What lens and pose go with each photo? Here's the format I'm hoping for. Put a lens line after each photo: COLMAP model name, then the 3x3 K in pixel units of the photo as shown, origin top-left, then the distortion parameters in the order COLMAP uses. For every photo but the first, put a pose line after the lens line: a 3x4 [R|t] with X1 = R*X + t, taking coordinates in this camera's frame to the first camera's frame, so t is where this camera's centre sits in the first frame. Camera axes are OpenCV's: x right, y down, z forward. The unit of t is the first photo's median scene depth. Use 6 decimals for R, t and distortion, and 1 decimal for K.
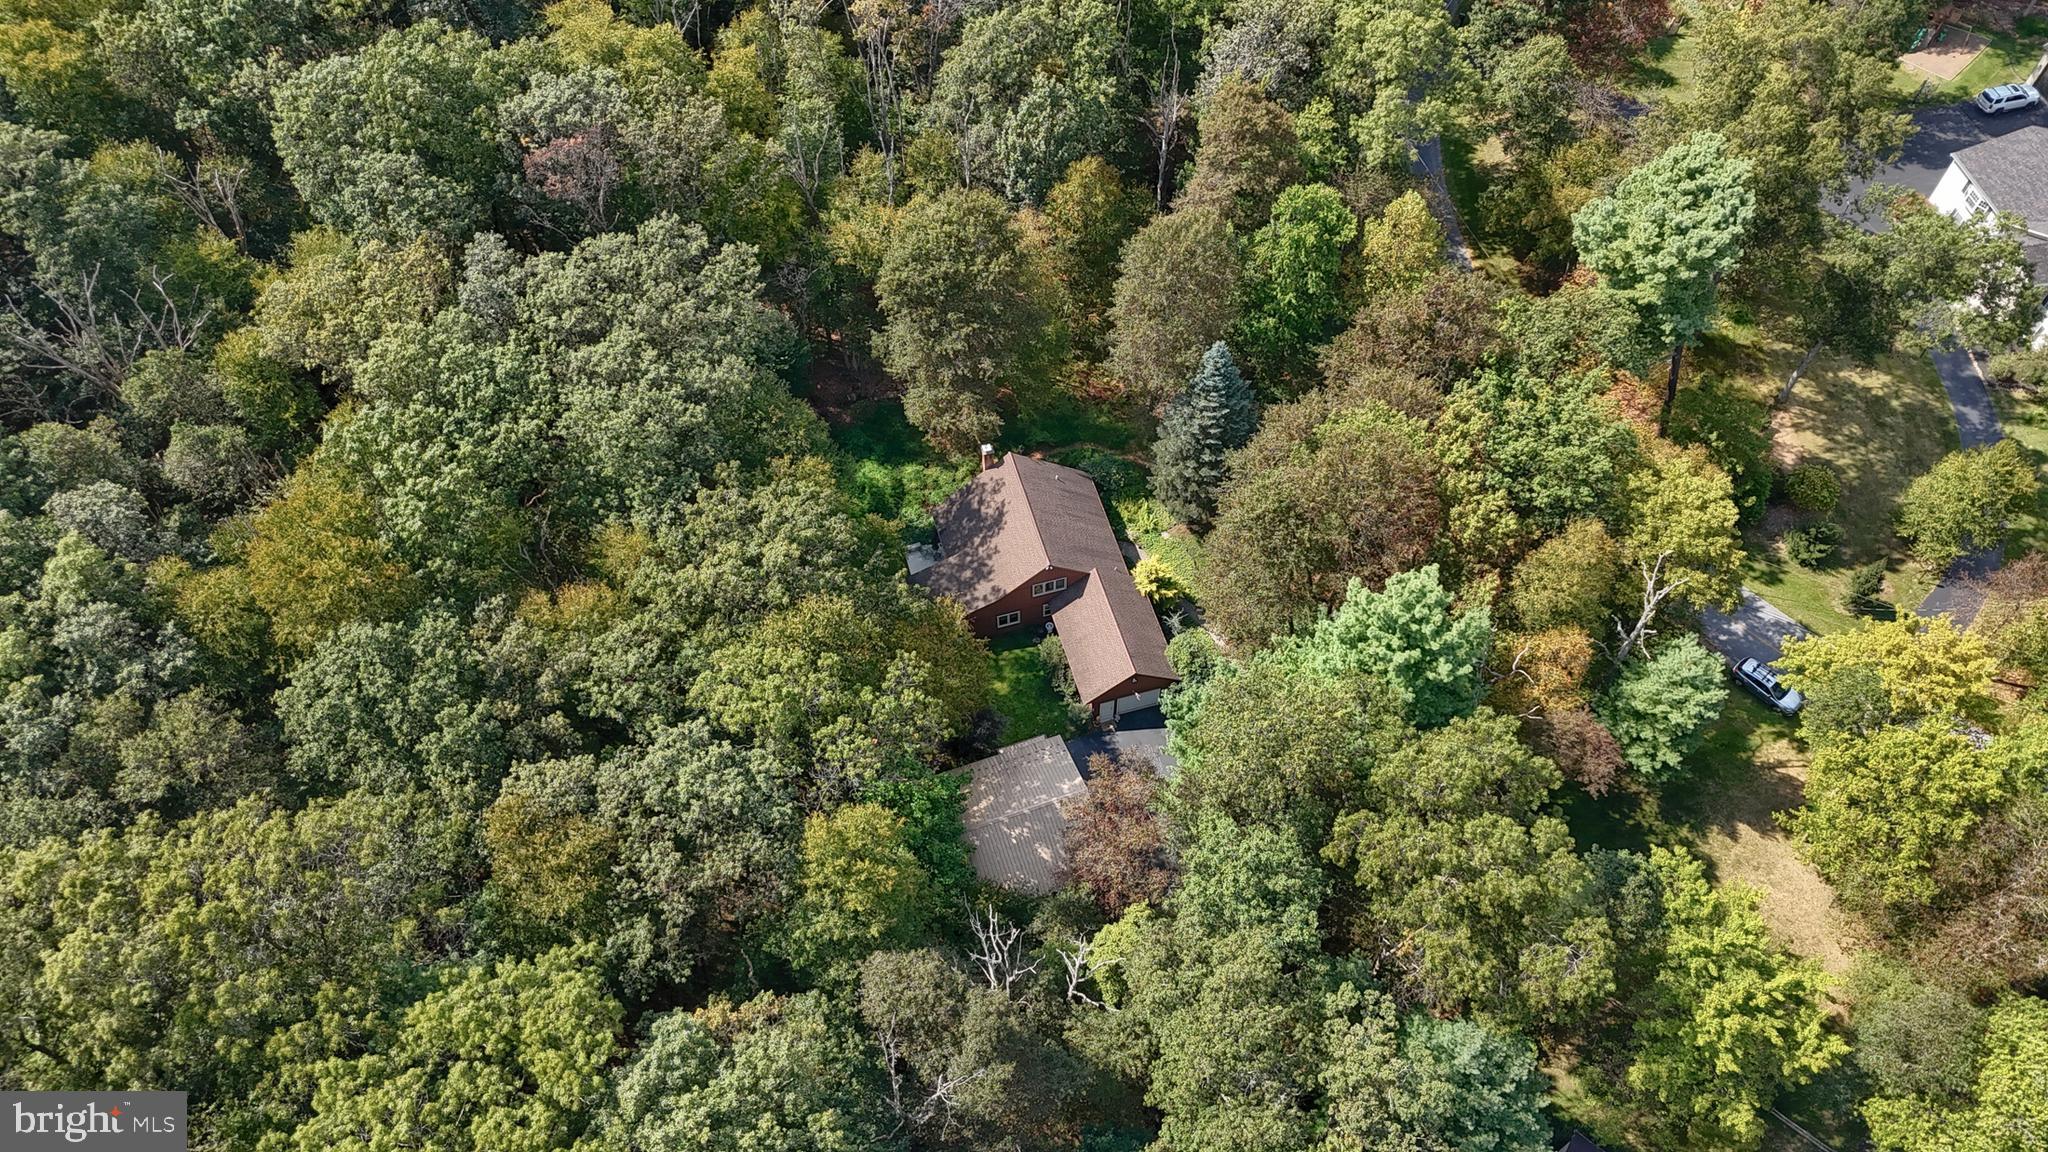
lens RADIAL K [[1549.1, 0, 1012.2], [0, 1549.1, 570.0], [0, 0, 1]] dist [0.033194, -0.022558]
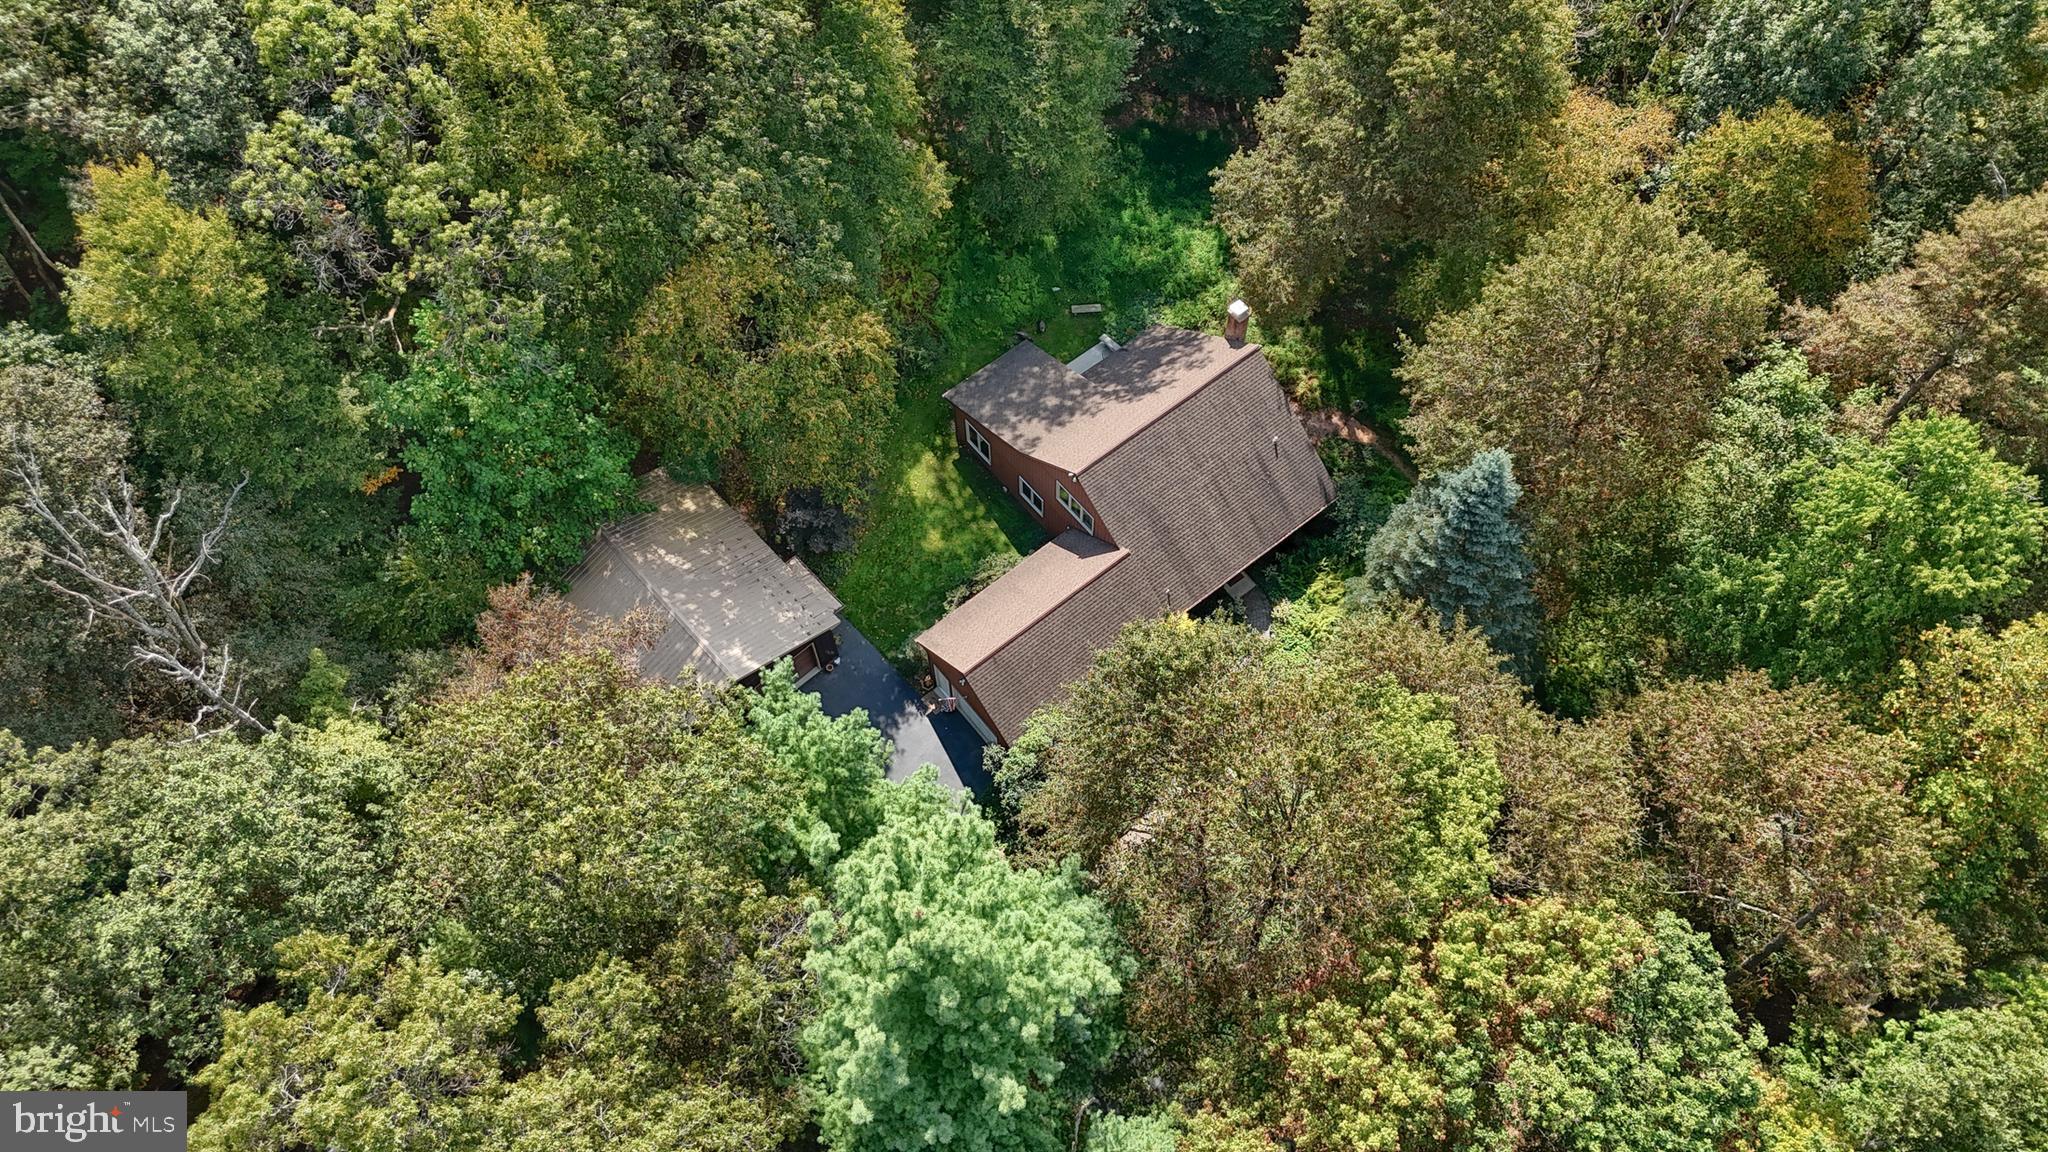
lens RADIAL K [[1549.1, 0, 1041.3], [0, 1549.1, 587.6], [0, 0, 1]] dist [0.033194, -0.022558]
pose [[0.391554, 0.814164, -0.428744, 0.335317], [-0.756605, 0.550051, 0.353544, -0.194923], [0.523674, 0.185958, 0.831375, 0.536463]]
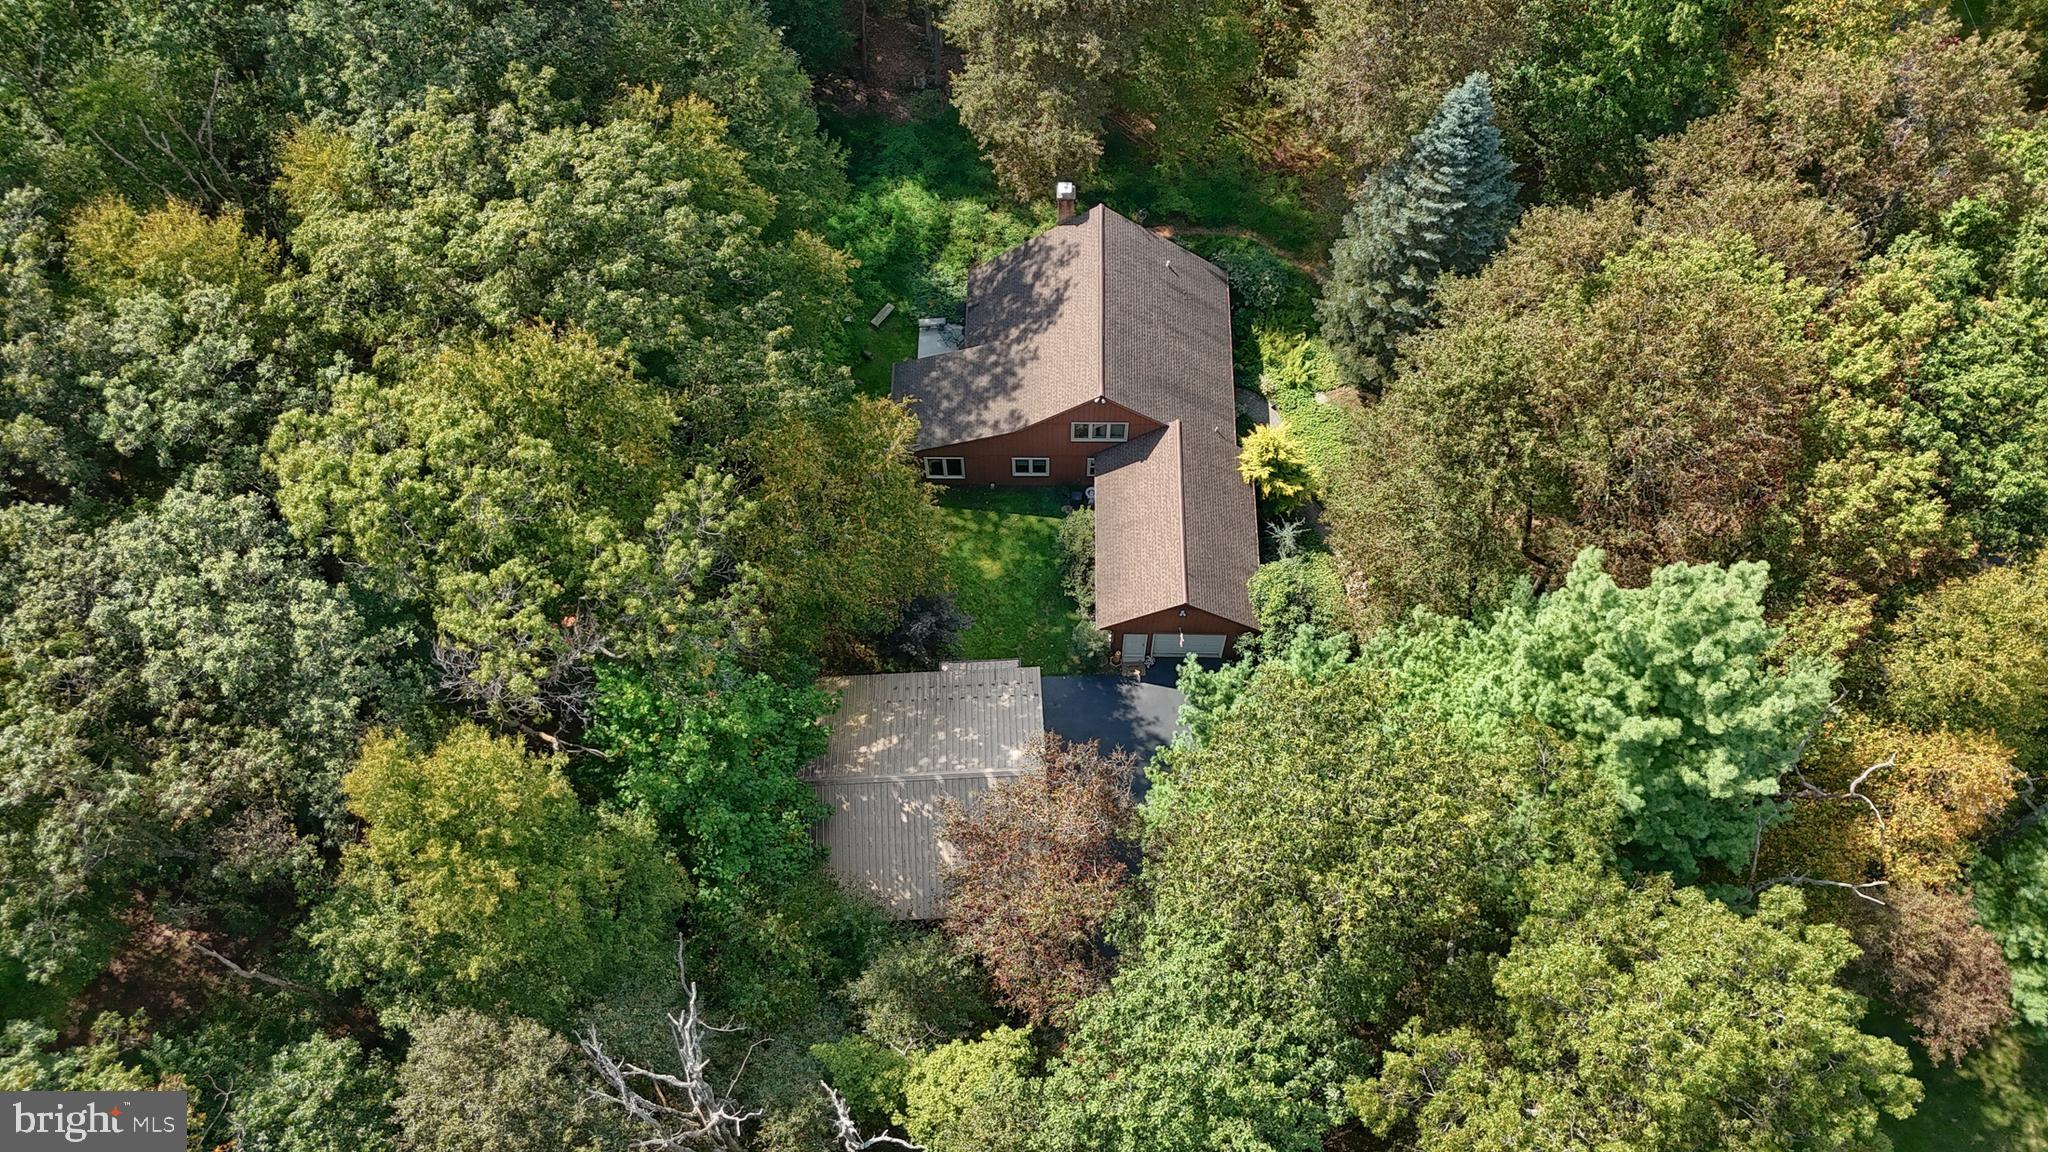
lens RADIAL K [[1549.1, 0, 1015.6], [0, 1549.1, 598.0], [0, 0, 1]] dist [0.033194, -0.022558]
pose [[0.957946, 0.255869, -0.129883, 0.097539], [-0.237165, 0.960801, 0.143577, -0.006584], [0.161529, -0.106735, 0.981079, 0.414496]]
